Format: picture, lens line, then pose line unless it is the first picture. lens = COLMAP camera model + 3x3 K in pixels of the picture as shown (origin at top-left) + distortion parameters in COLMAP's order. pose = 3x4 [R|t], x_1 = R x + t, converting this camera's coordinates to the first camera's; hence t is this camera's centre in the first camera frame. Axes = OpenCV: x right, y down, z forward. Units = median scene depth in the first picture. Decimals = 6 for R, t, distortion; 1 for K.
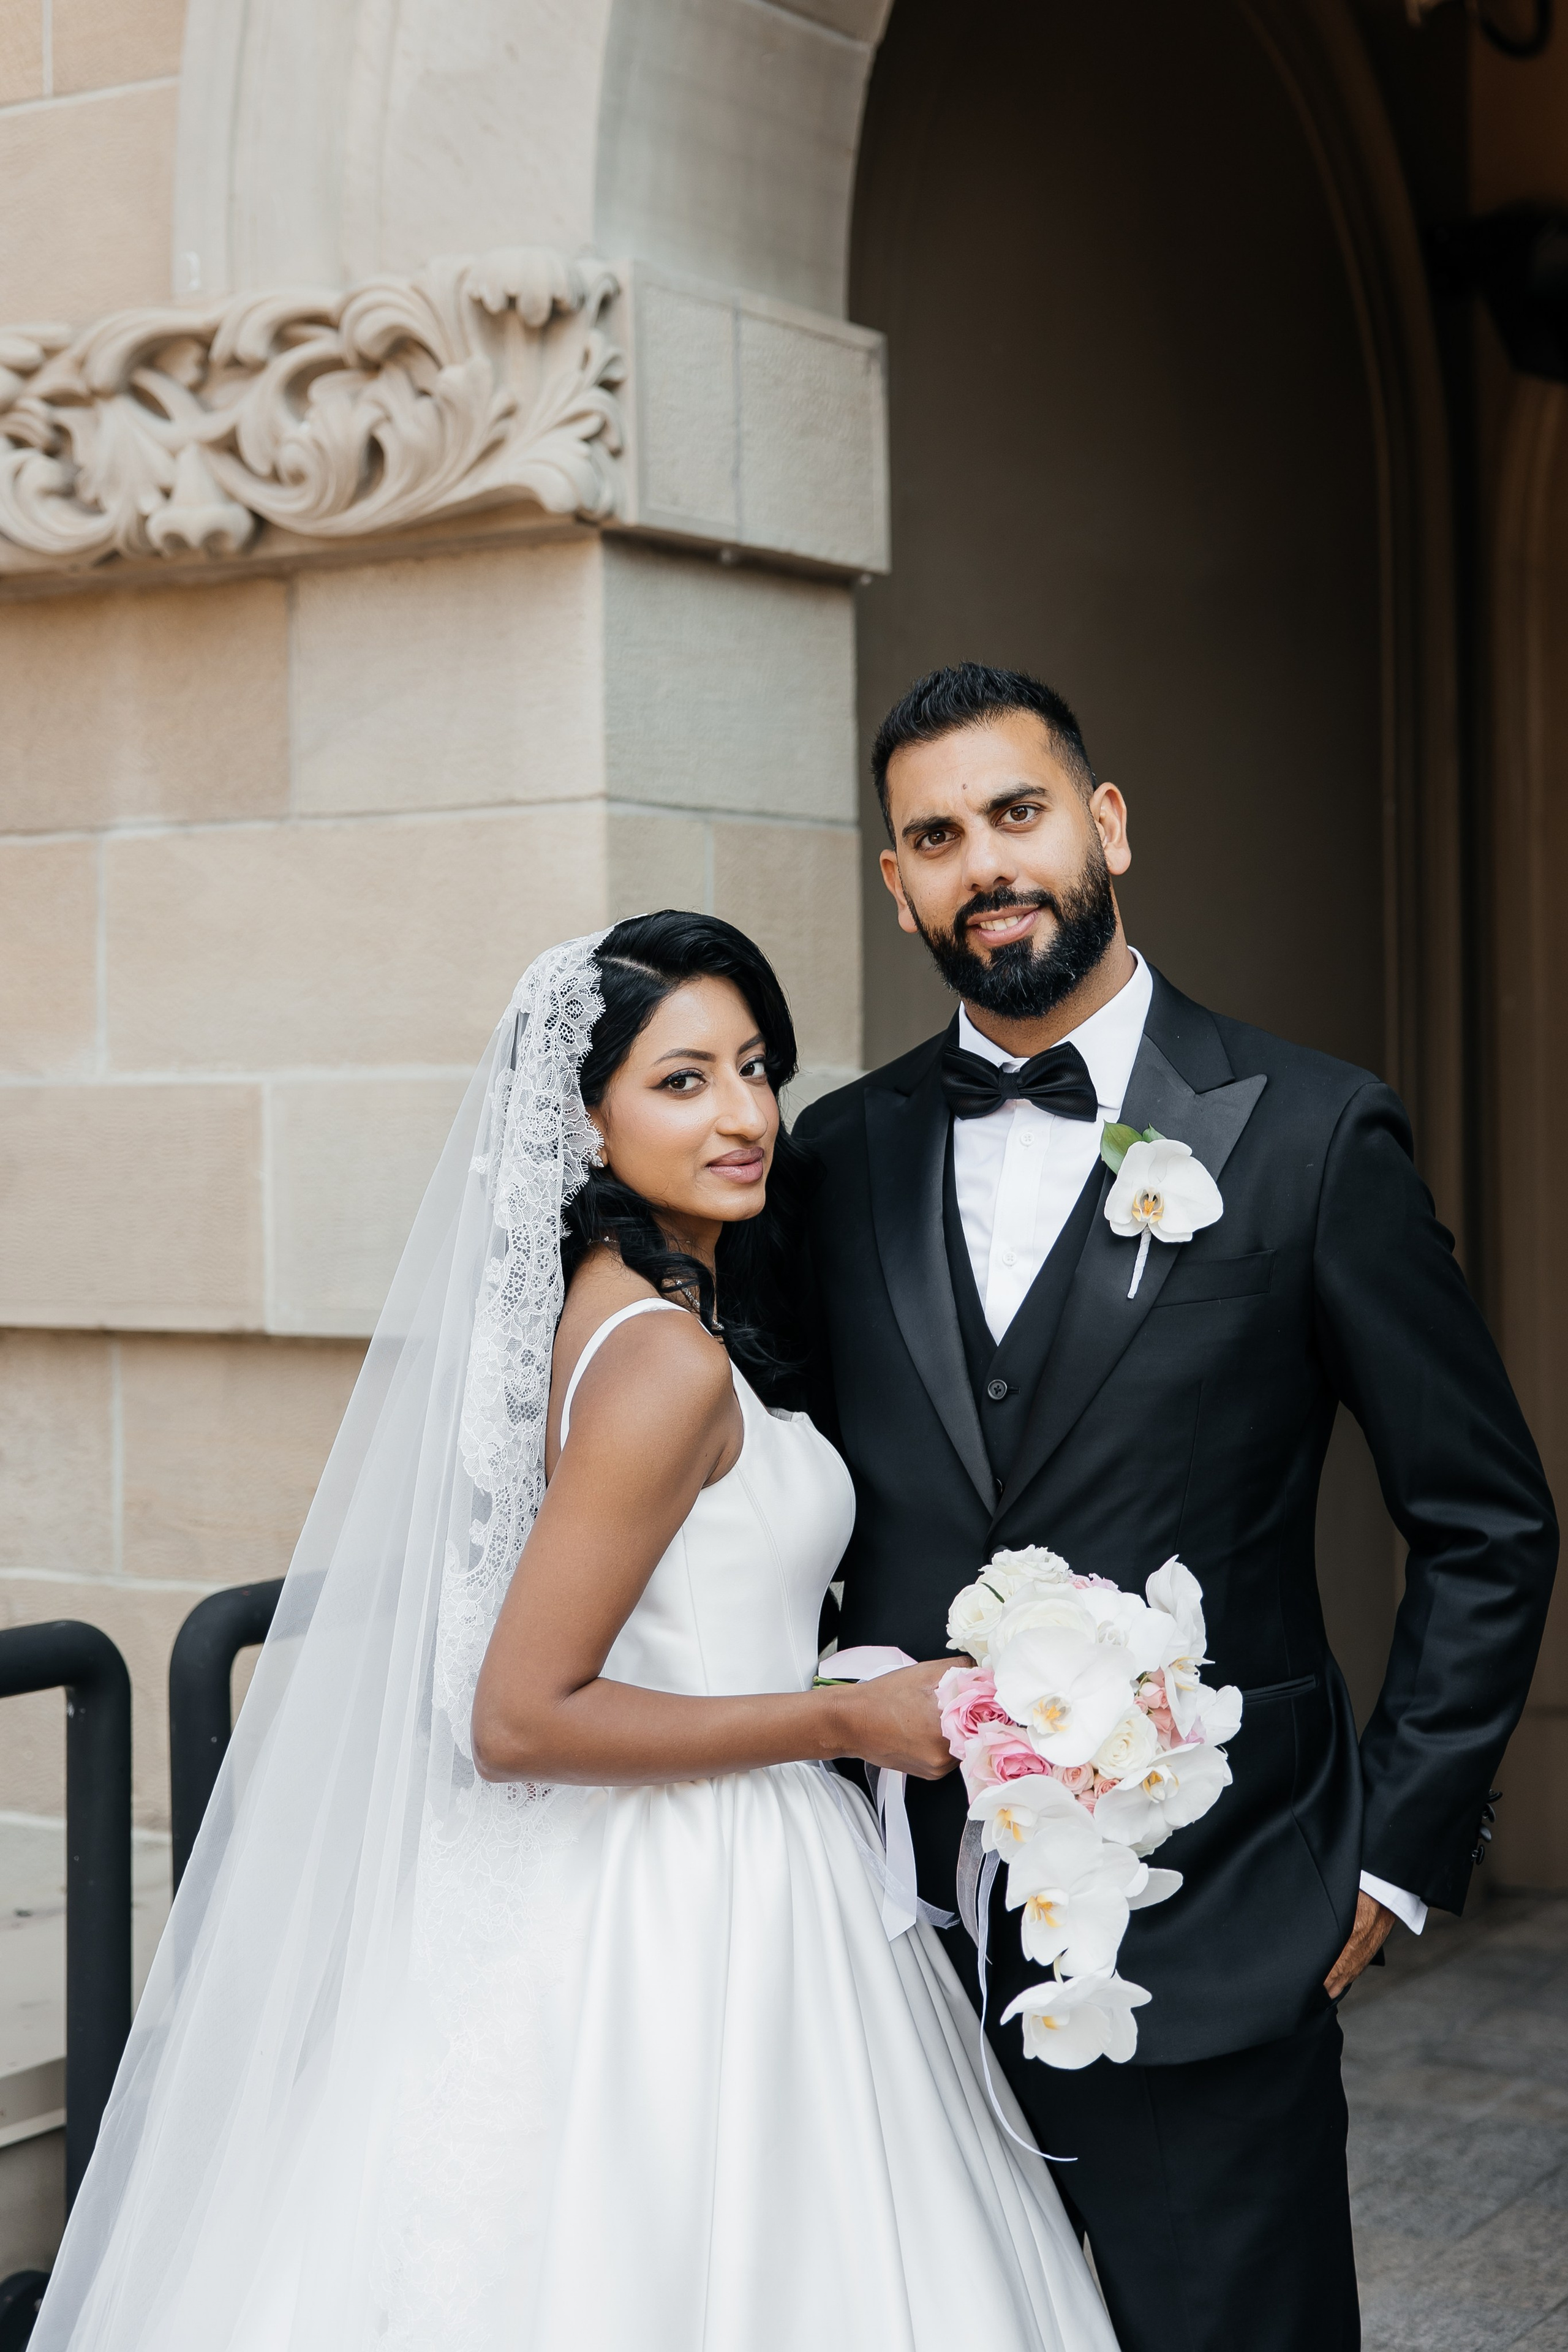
lens RADIAL K [[3822.3, 0, 681.6], [0, 3822.3, 1032.5], [0, 0, 1]] dist [0.028666, -0.041325]
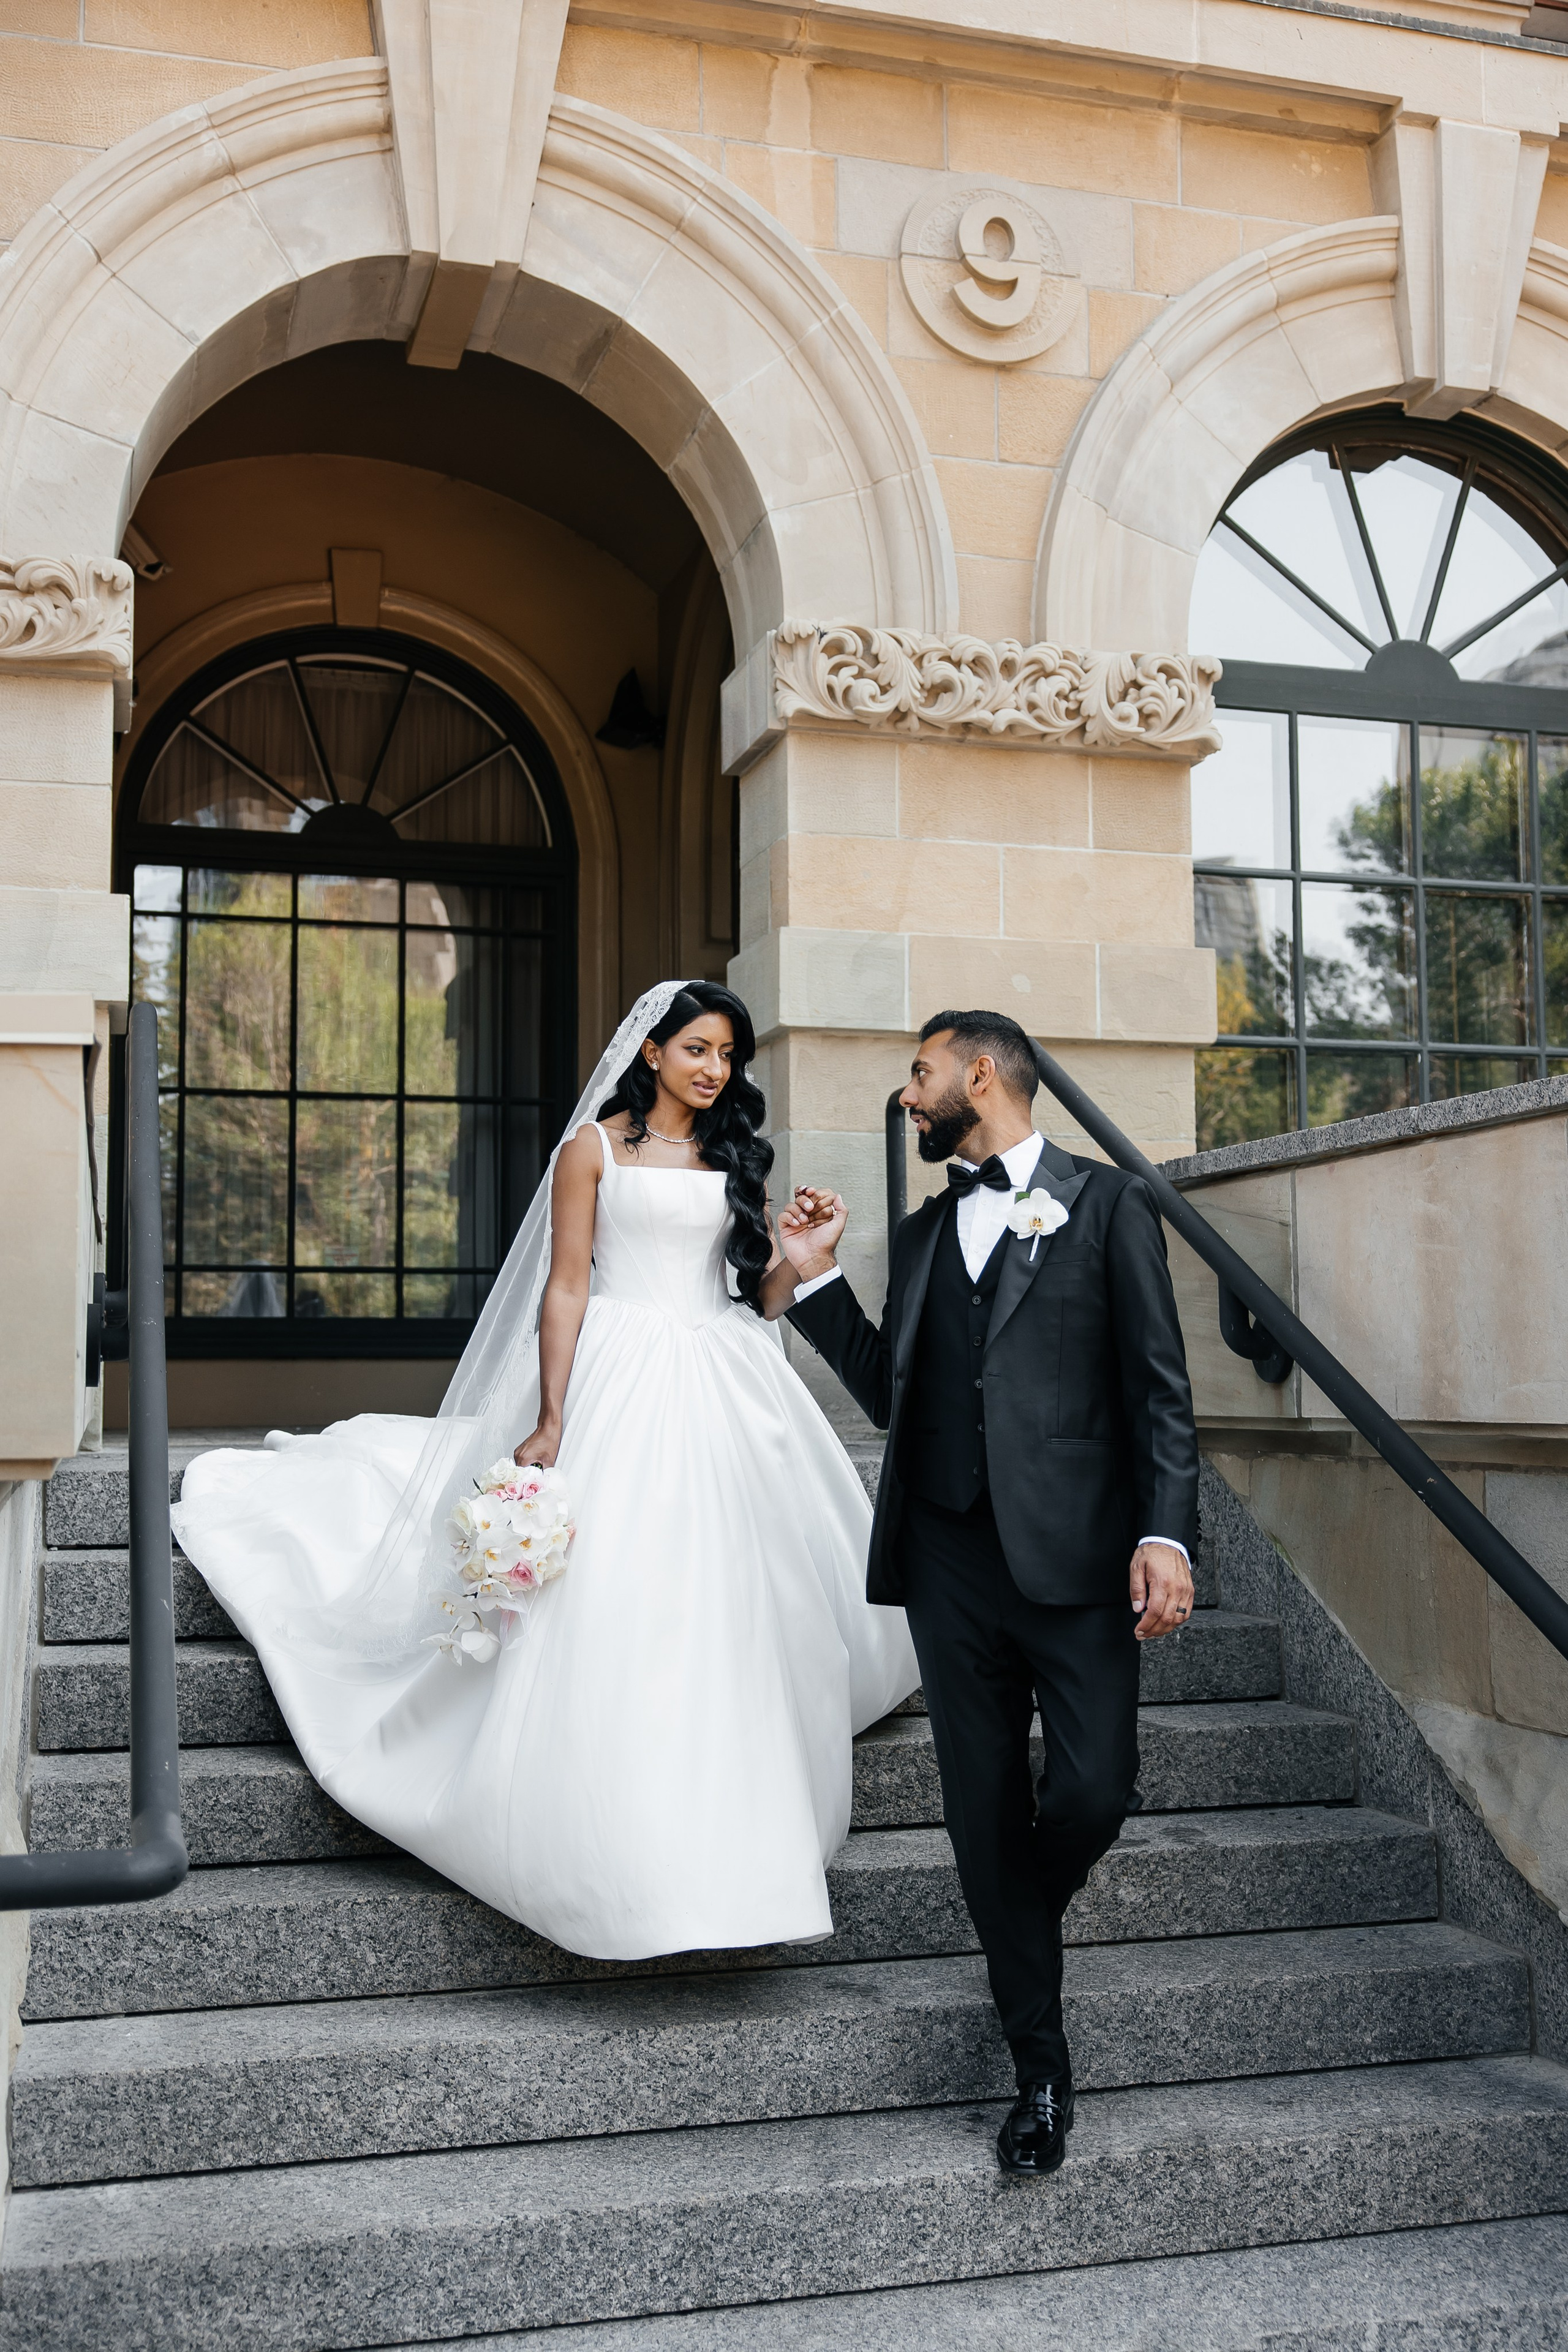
lens RADIAL K [[2362.7, 0, 776.5], [0, 2362.7, 1178.9], [0, 0, 1]] dist [0.008862, -0.001491]
pose [[0.665685, 0.073328, 0.742621, -0.812579], [-0.011763, 0.996068, -0.087810, 0.306486], [-0.746140, 0.049718, 0.663930, -0.305226]]
